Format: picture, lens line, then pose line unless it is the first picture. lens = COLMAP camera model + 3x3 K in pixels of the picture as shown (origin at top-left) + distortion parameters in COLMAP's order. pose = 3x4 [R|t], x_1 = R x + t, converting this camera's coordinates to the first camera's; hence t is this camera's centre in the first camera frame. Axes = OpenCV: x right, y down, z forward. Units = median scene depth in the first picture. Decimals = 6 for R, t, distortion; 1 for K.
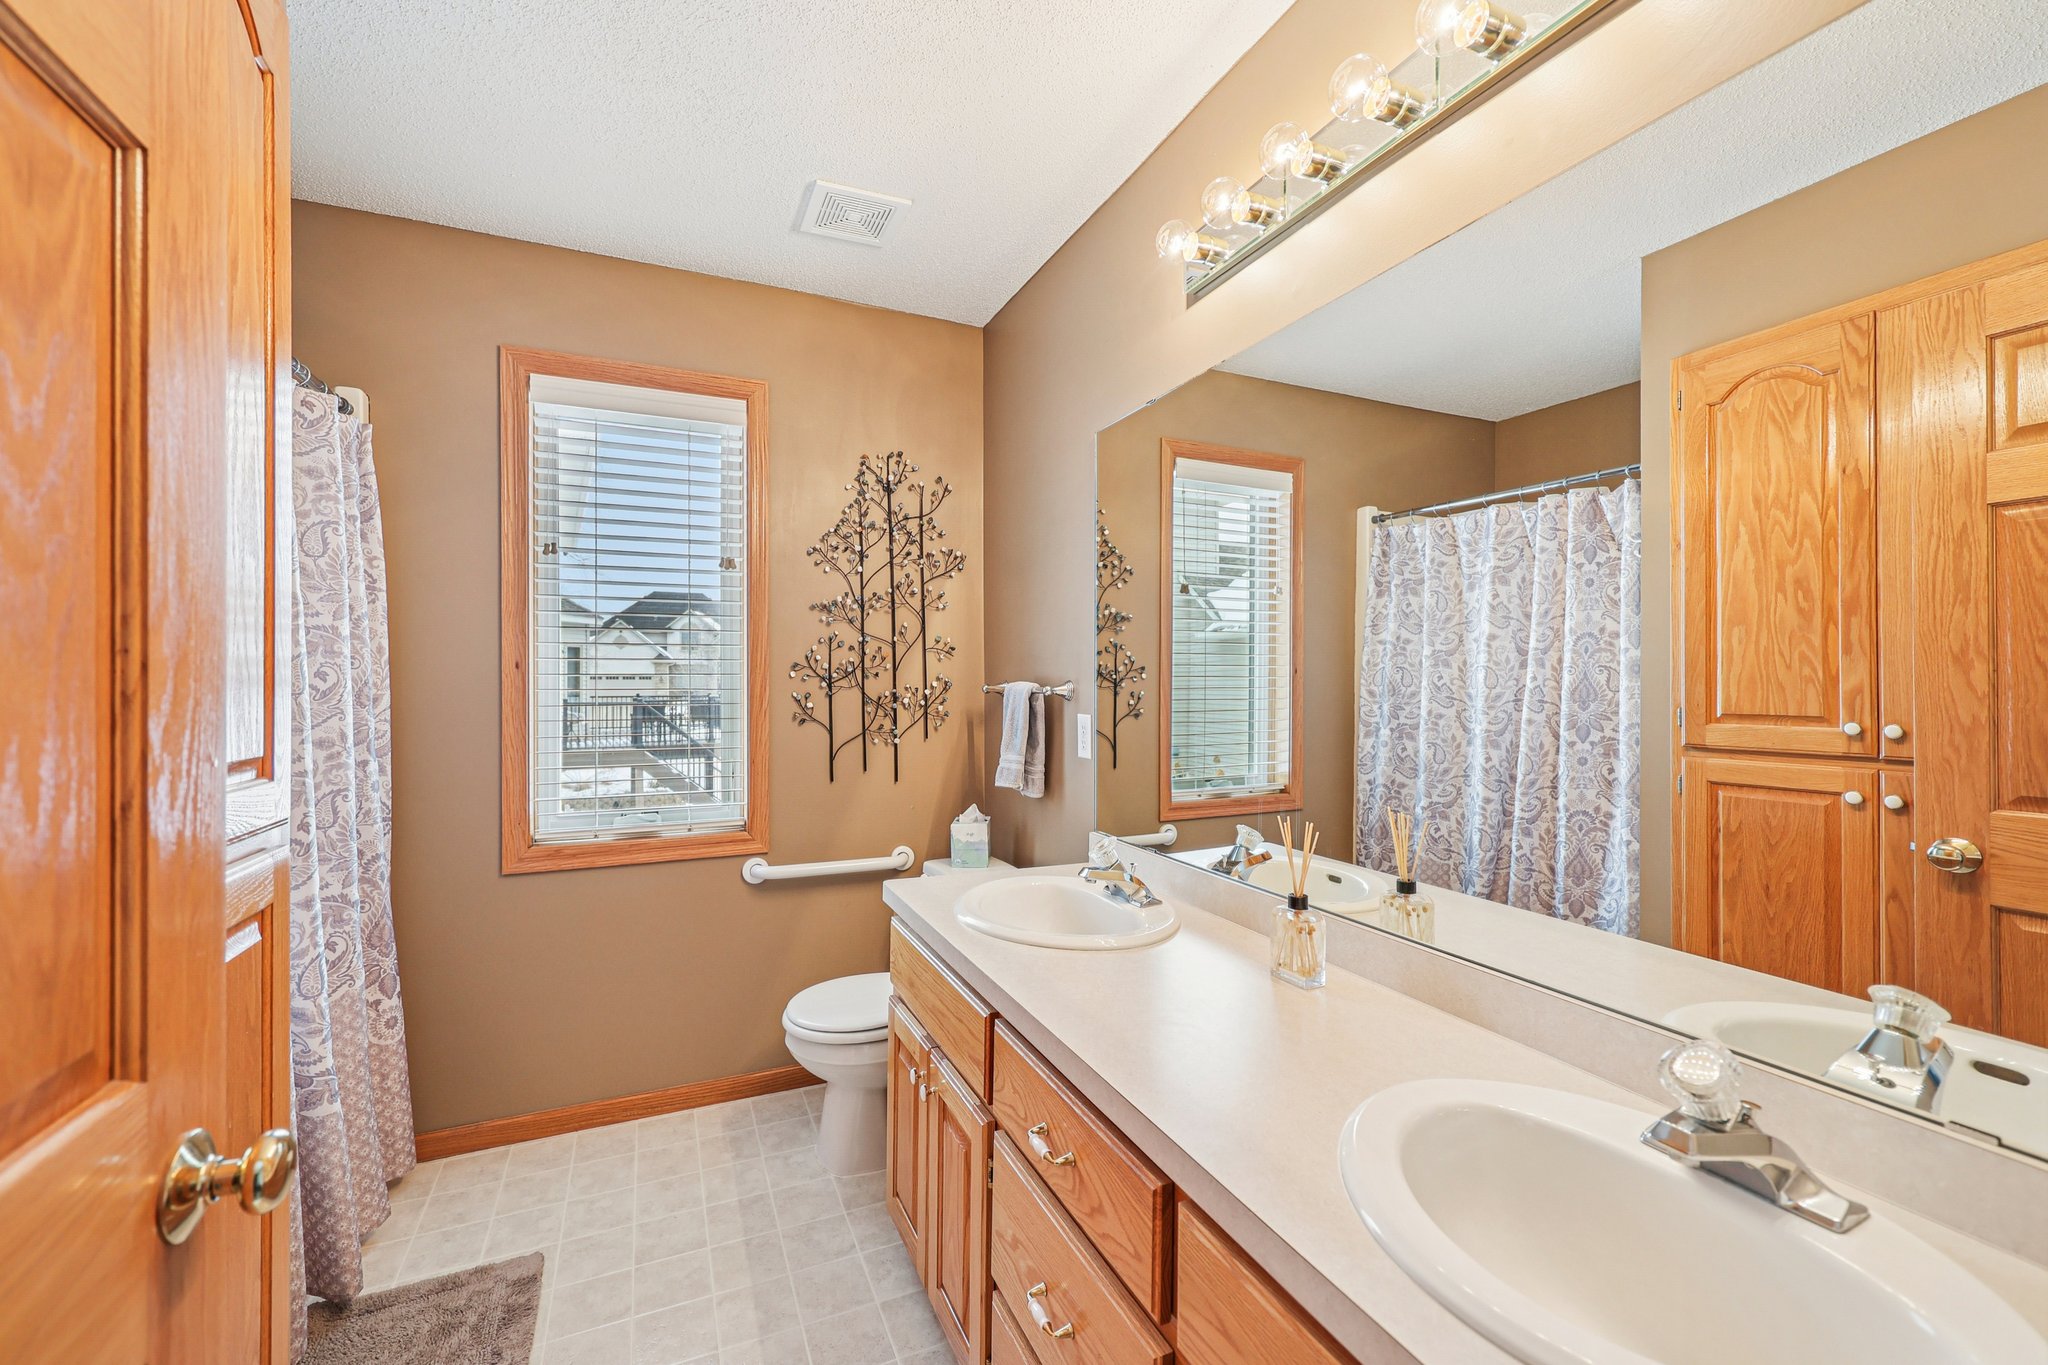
lens RADIAL K [[822.7, 0, 1023.2], [0, 822.7, 685.4], [0, 0, 1]] dist [0.000992, 0.000061]
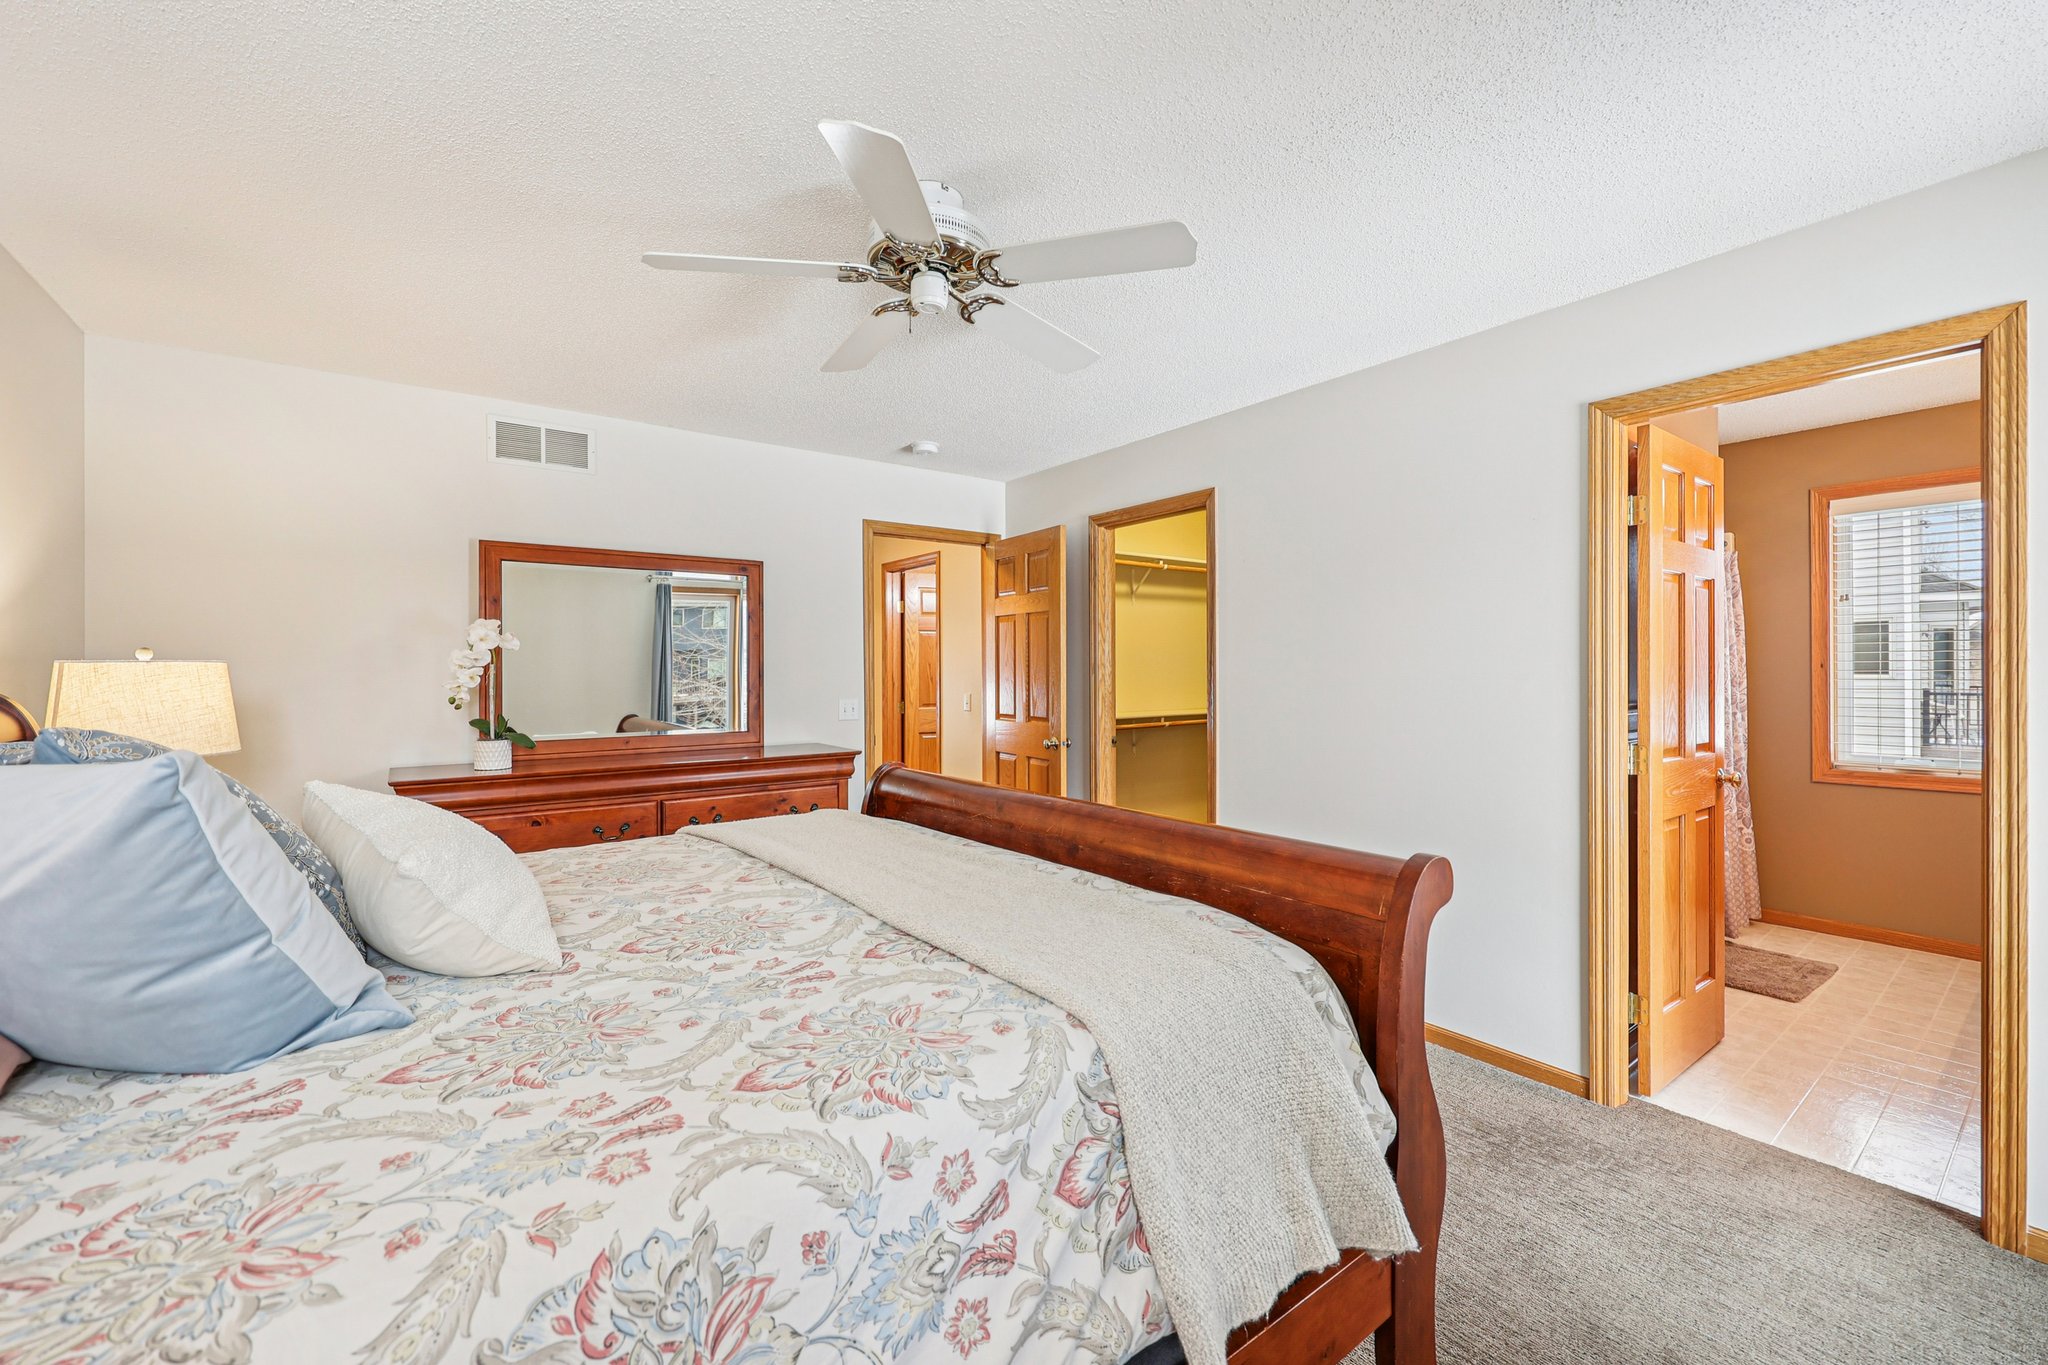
lens RADIAL K [[822.7, 0, 1021.8], [0, 822.7, 680.4], [0, 0, 1]] dist [0.000992, 0.000061]
pose [[0.210484, 0.001882, -0.977595, 0.785663], [0.002521, 0.999994, 0.002467, -0.001874], [0.977594, -0.002984, 0.210478, -1.100164]]
